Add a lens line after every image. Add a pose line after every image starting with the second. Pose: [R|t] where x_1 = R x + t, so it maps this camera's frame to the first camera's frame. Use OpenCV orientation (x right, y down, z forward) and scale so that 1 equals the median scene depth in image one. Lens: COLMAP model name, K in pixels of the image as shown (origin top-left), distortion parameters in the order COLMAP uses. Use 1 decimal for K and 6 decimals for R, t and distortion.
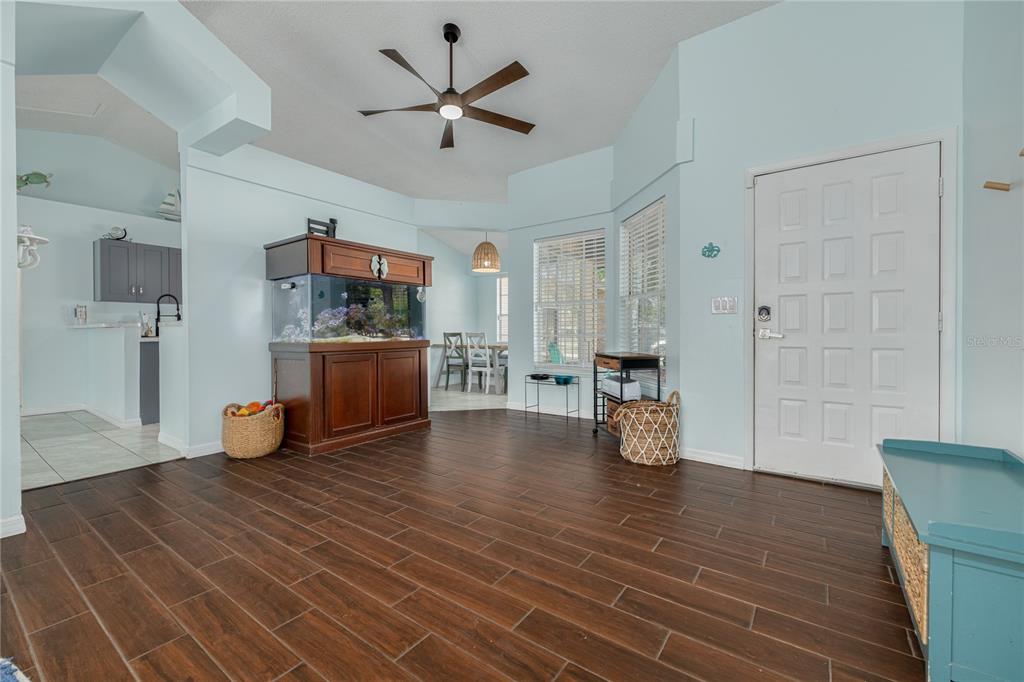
lens RADIAL K [[427.0, 0, 512.4], [0, 427.0, 337.1], [0, 0, 1]] dist [0.000436, 0.000007]
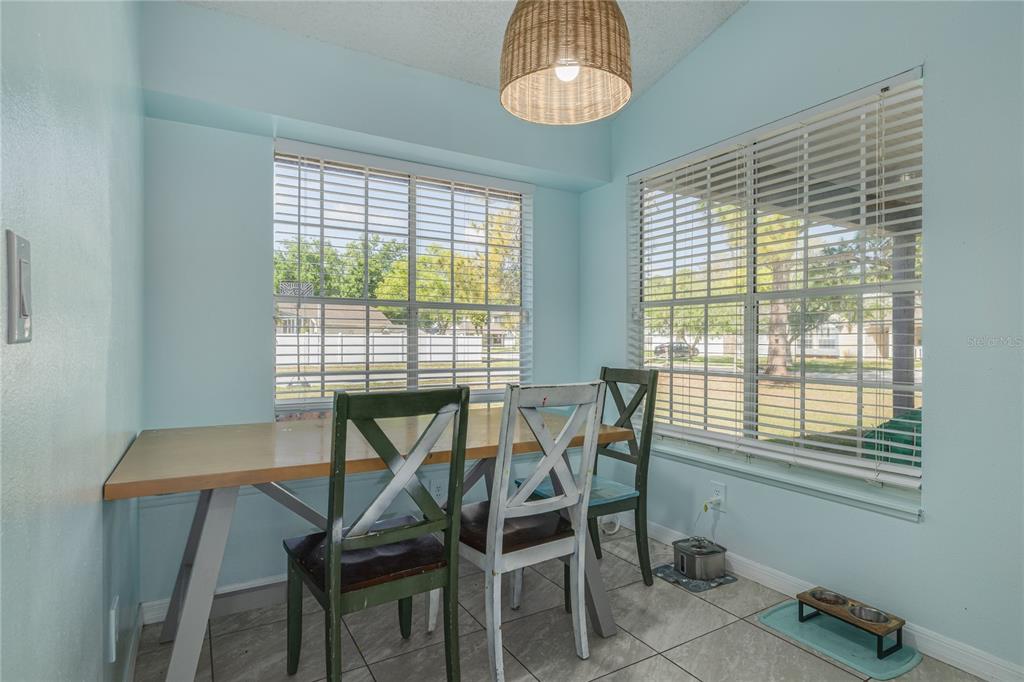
lens RADIAL K [[539.3, 0, 512.7], [0, 539.3, 341.2], [0, 0, 1]] dist [-0.000094, -0.000003]
pose [[0.397746, 0.000423, 0.917495, -0.323189], [0.006631, 0.999972, -0.003335, -0.029822], [-0.917472, 0.007410, 0.397732, 0.870275]]
